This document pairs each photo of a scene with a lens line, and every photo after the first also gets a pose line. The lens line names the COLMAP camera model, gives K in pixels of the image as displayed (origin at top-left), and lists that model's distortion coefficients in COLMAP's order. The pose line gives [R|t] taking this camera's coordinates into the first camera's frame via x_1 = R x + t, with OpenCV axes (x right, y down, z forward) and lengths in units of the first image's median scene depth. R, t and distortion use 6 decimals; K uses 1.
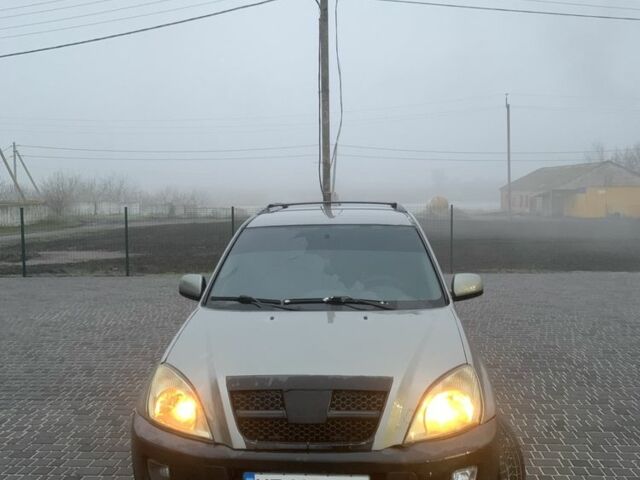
lens RADIAL K [[642.4, 0, 320.0], [0, 642.4, 240.0], [0, 0, 1]] dist [0.062206, -0.023927]
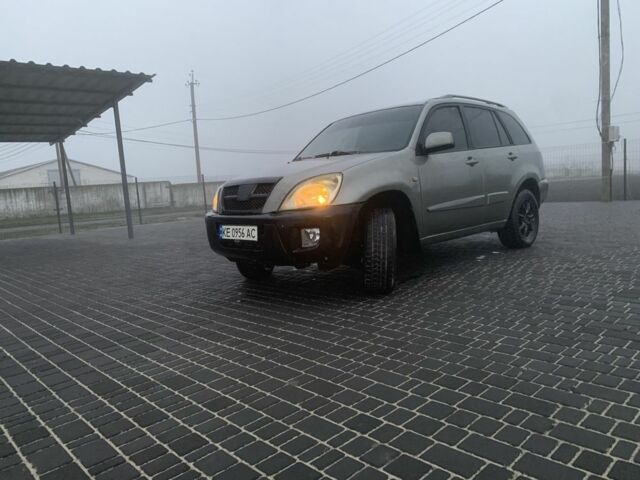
lens RADIAL K [[483.3, 0, 320.0], [0, 483.3, 240.0], [0, 0, 1]] dist [0.049027, -0.066582]
pose [[0.752236, 0.035079, -0.657960, 1.018167], [0.014635, 0.997446, 0.069911, 0.287832], [0.658731, -0.062219, 0.749801, 0.089982]]
